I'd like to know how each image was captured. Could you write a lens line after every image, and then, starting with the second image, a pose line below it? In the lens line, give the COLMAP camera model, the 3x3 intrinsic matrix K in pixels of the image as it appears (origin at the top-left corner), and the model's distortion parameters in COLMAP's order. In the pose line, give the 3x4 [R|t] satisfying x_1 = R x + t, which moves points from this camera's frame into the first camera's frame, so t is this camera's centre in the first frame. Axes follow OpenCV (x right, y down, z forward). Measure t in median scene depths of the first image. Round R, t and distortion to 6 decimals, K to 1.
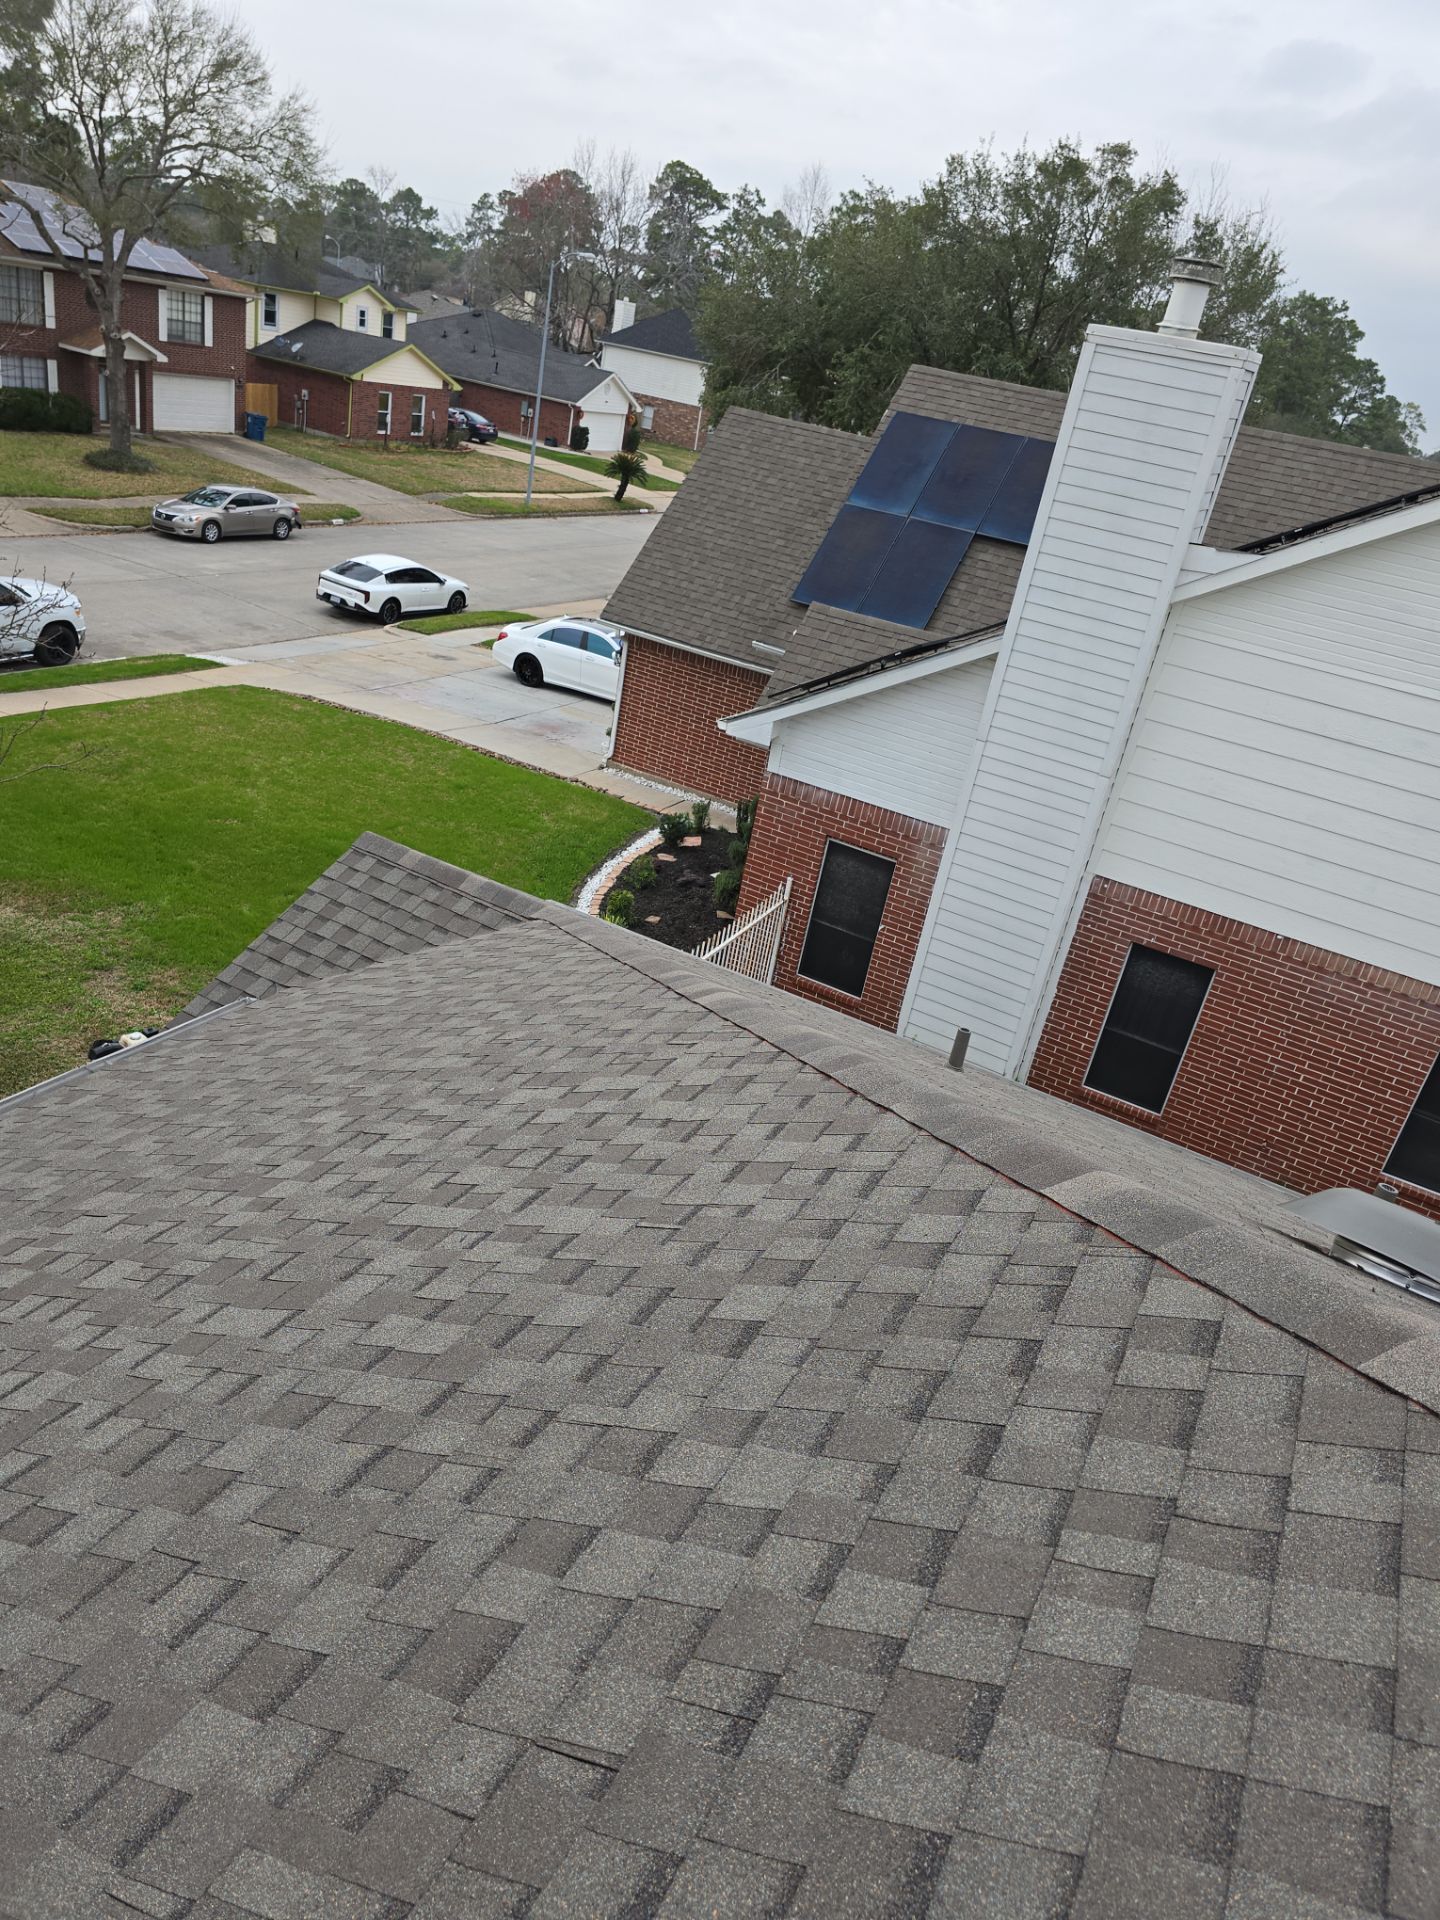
lens RADIAL K [[1284.5, 0, 716.9], [0, 1284.5, 990.1], [0, 0, 1]] dist [0.051984, -0.056938]
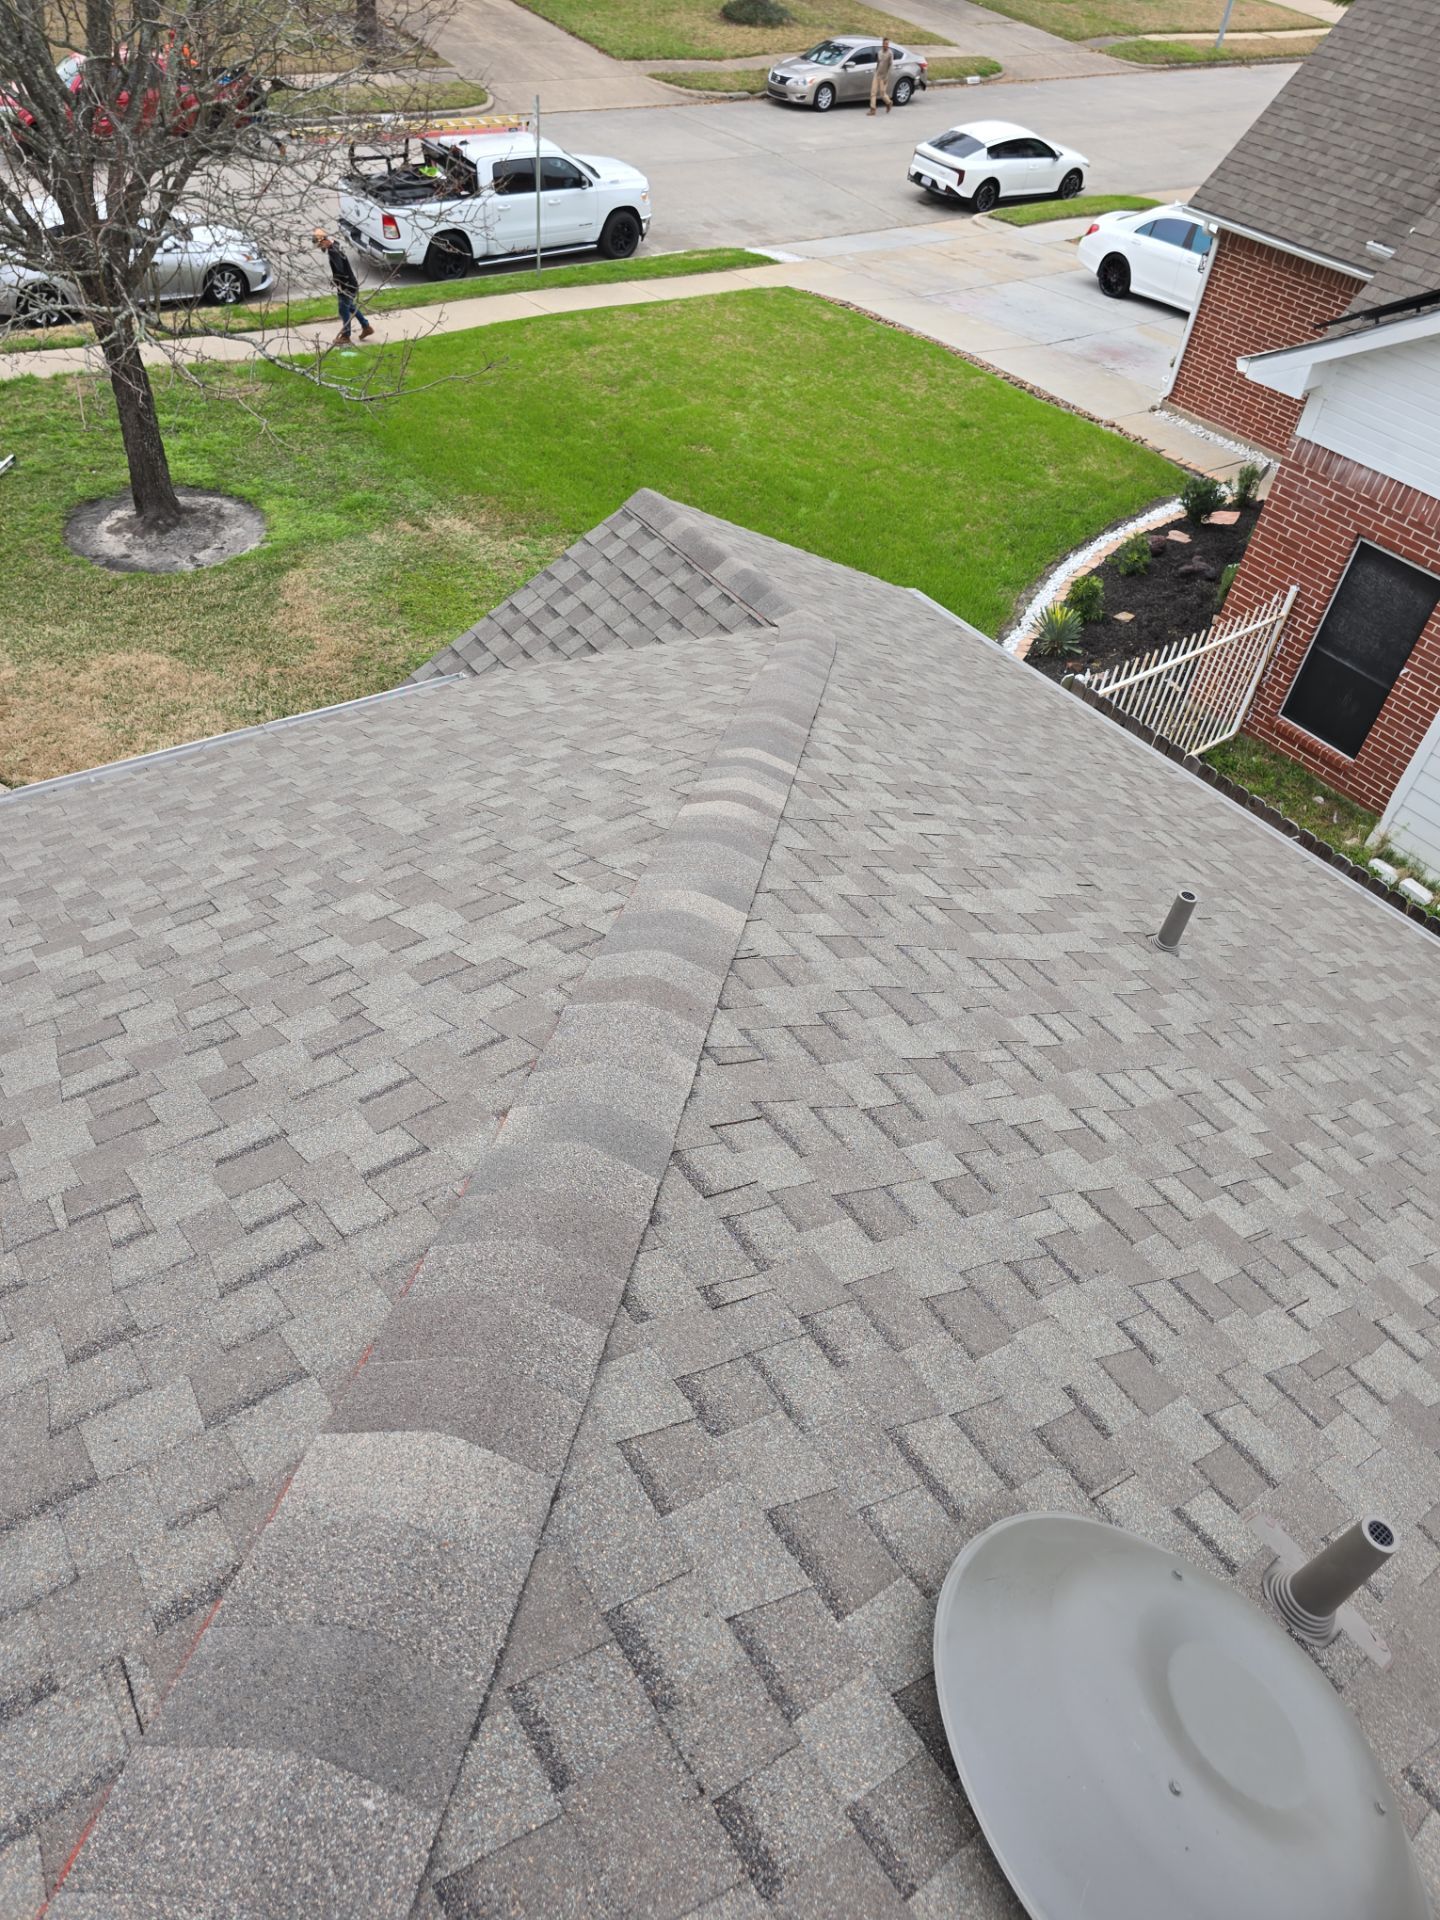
lens RADIAL K [[1289.2, 0, 720.0], [0, 1289.2, 960.0], [0, 0, 1]] dist [0.062880, -0.049548]
pose [[0.890880, 0.235539, -0.388400, 0.071970], [-0.135243, 0.953818, 0.268217, -0.025367], [0.433639, -0.186421, 0.881592, 0.083589]]
